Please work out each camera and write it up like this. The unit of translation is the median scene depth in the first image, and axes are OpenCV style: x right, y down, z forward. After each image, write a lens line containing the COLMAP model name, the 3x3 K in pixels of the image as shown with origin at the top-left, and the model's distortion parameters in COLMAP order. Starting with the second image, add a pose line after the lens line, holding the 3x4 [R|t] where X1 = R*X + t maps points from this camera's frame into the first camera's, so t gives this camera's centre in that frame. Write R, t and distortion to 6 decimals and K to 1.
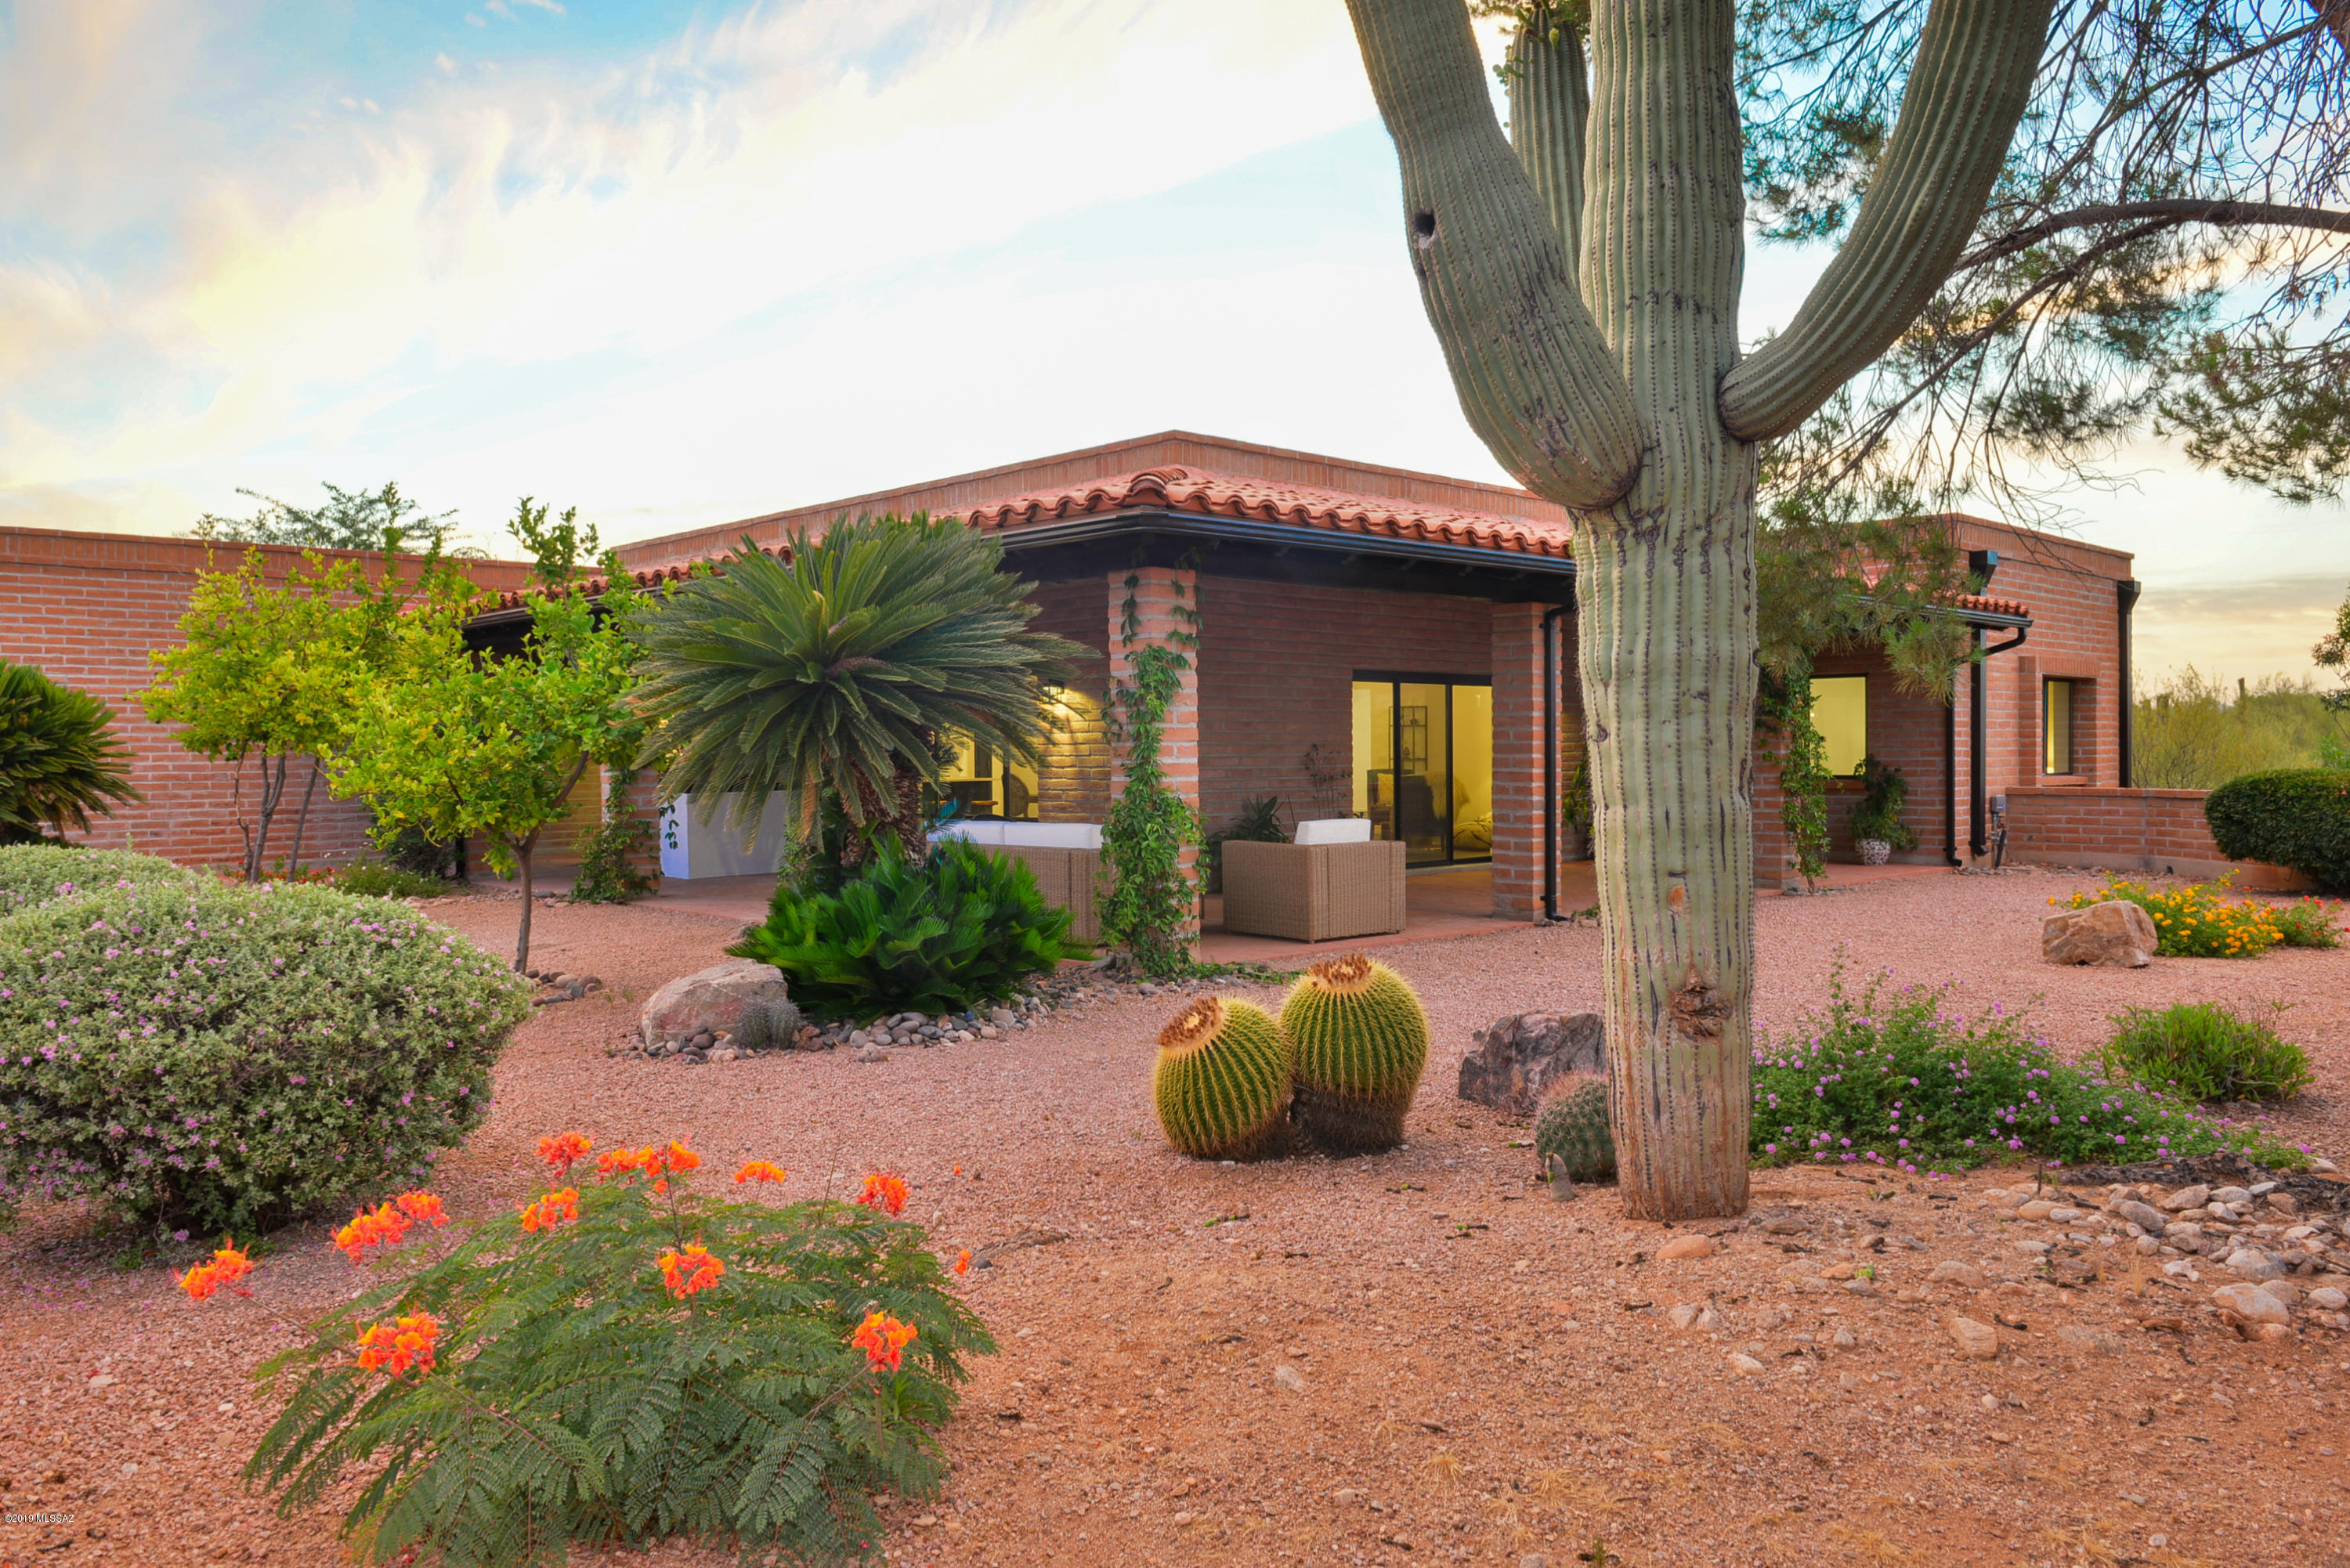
lens RADIAL K [[1700.8, 0, 1174.4], [0, 1700.8, 774.6], [0, 0, 1]] dist [-0.008069, -0.008865]
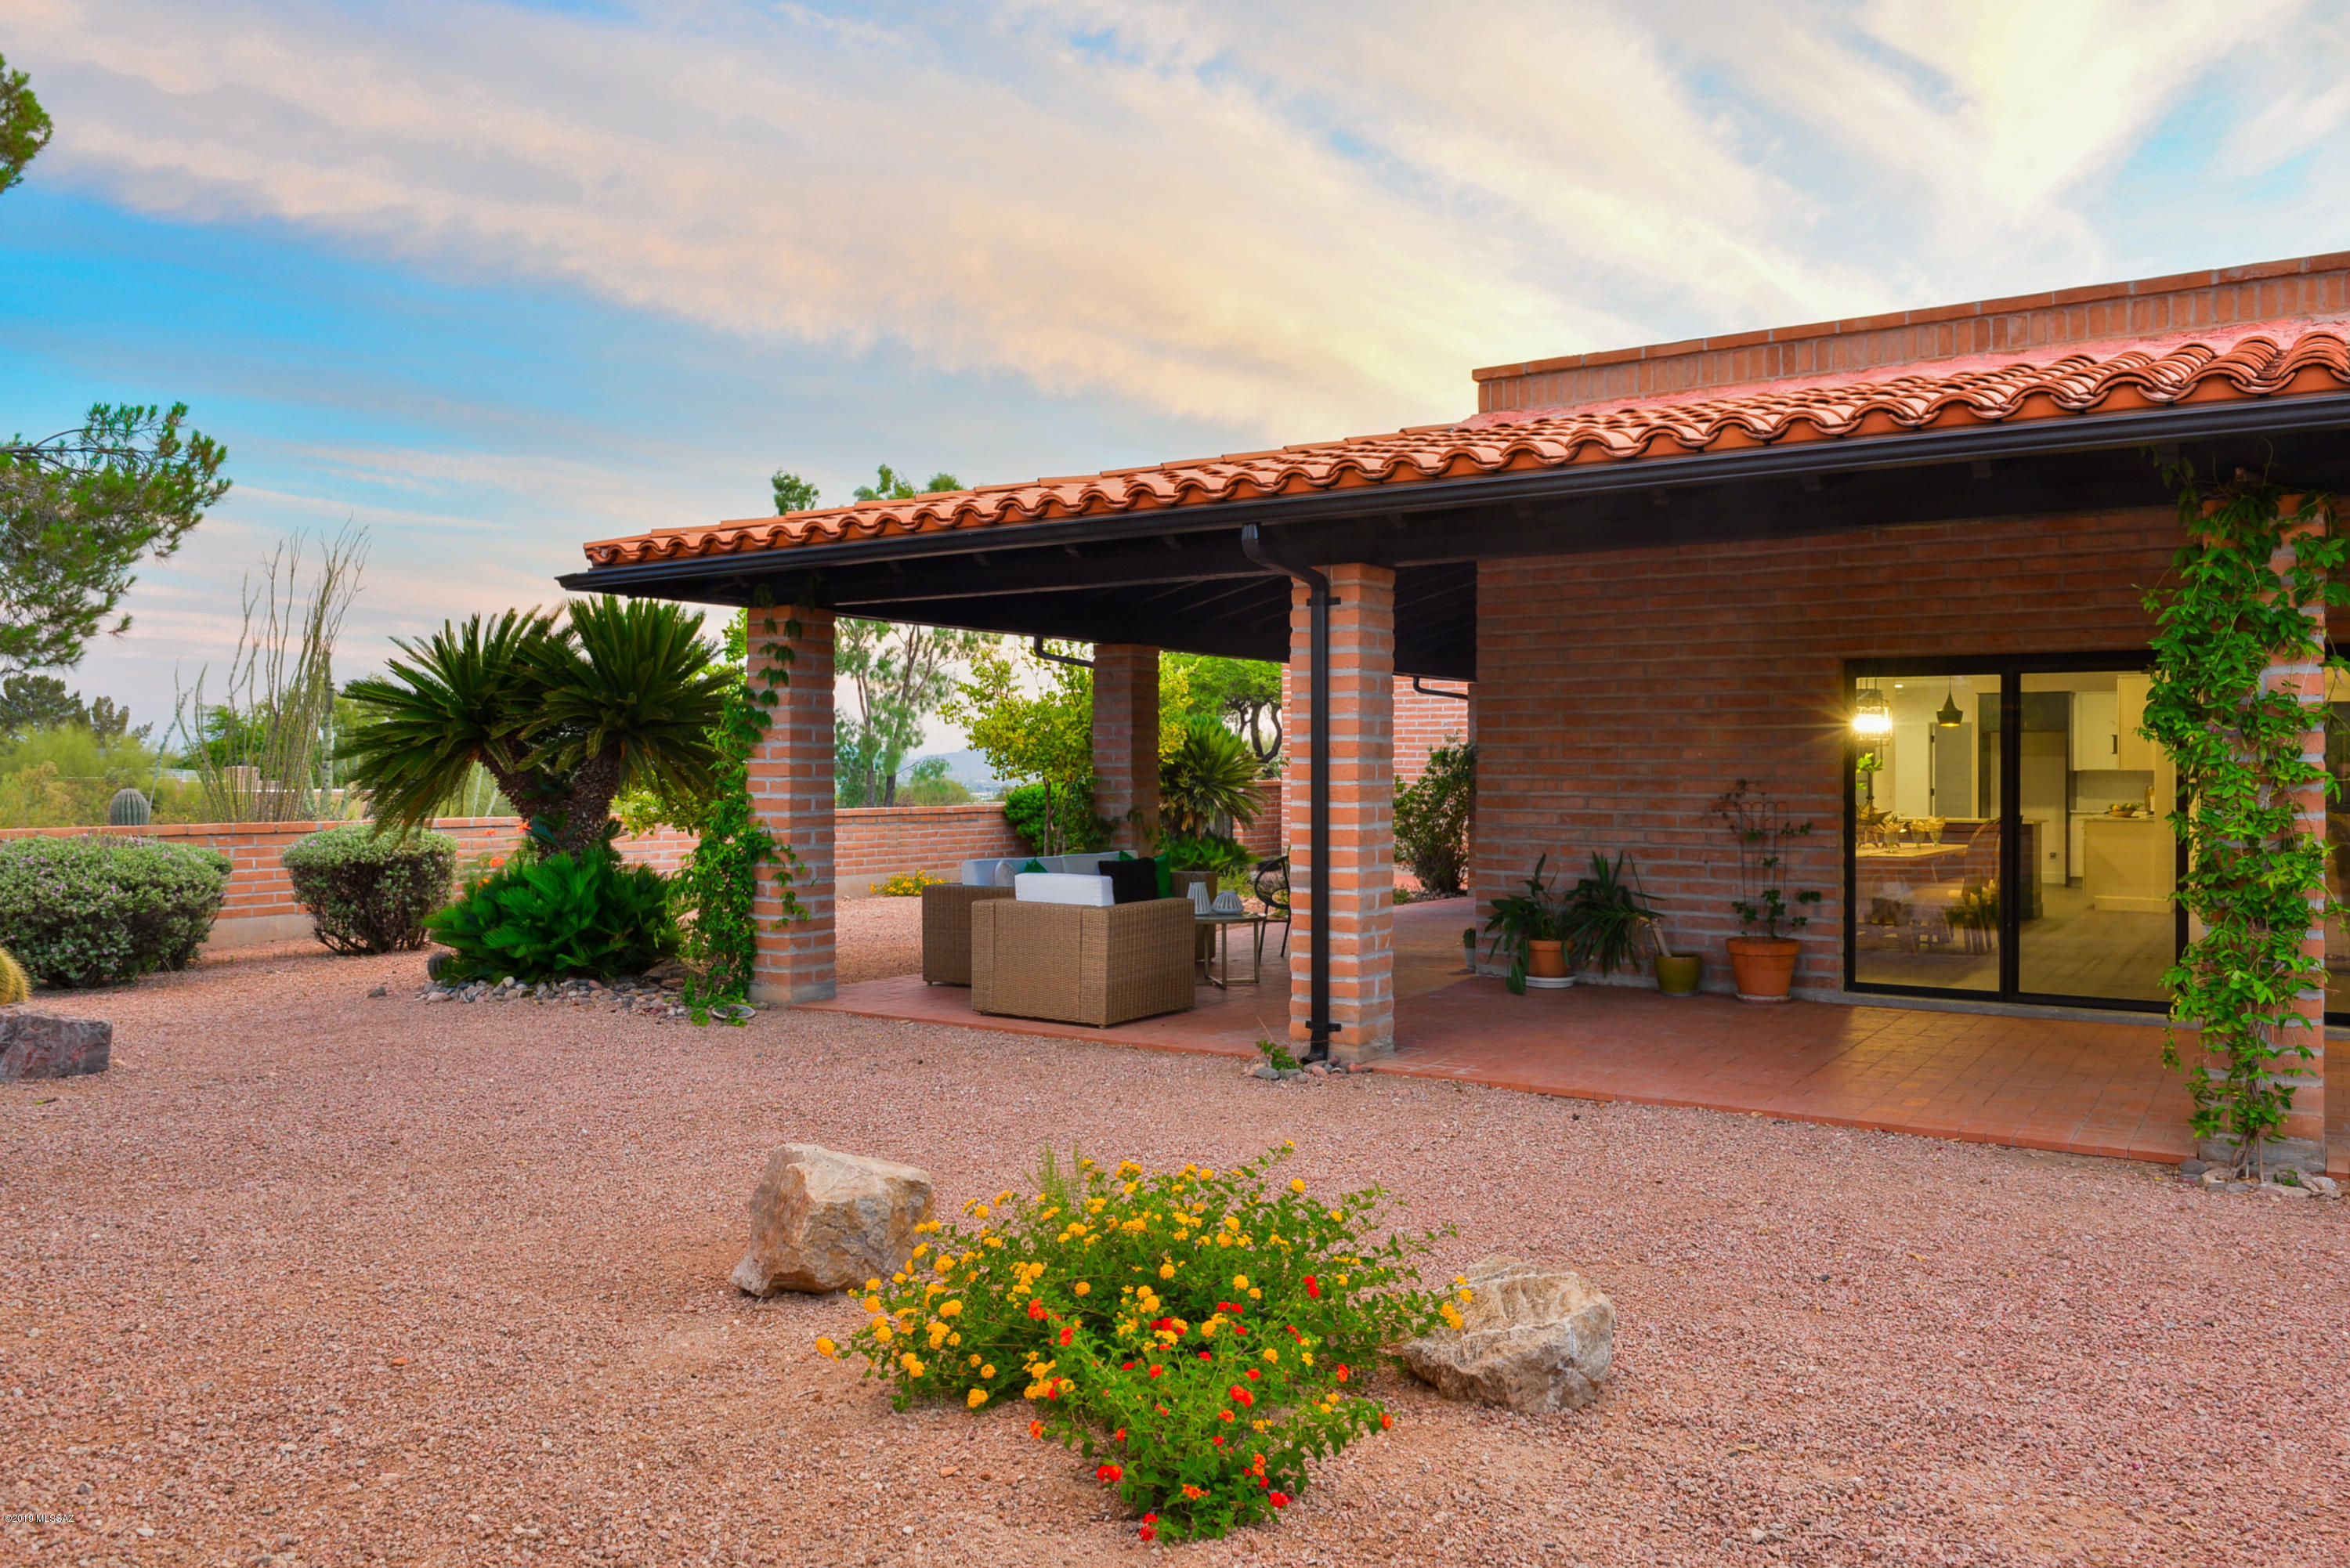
lens RADIAL K [[1700.8, 0, 1174.4], [0, 1700.8, 785.5], [0, 0, 1]] dist [-0.008069, -0.008865]
pose [[0.220439, 0.008144, -0.975367, 1.033910], [-0.017351, 0.999840, 0.004427, -0.023103], [0.975246, 0.015948, 0.220545, 1.003460]]
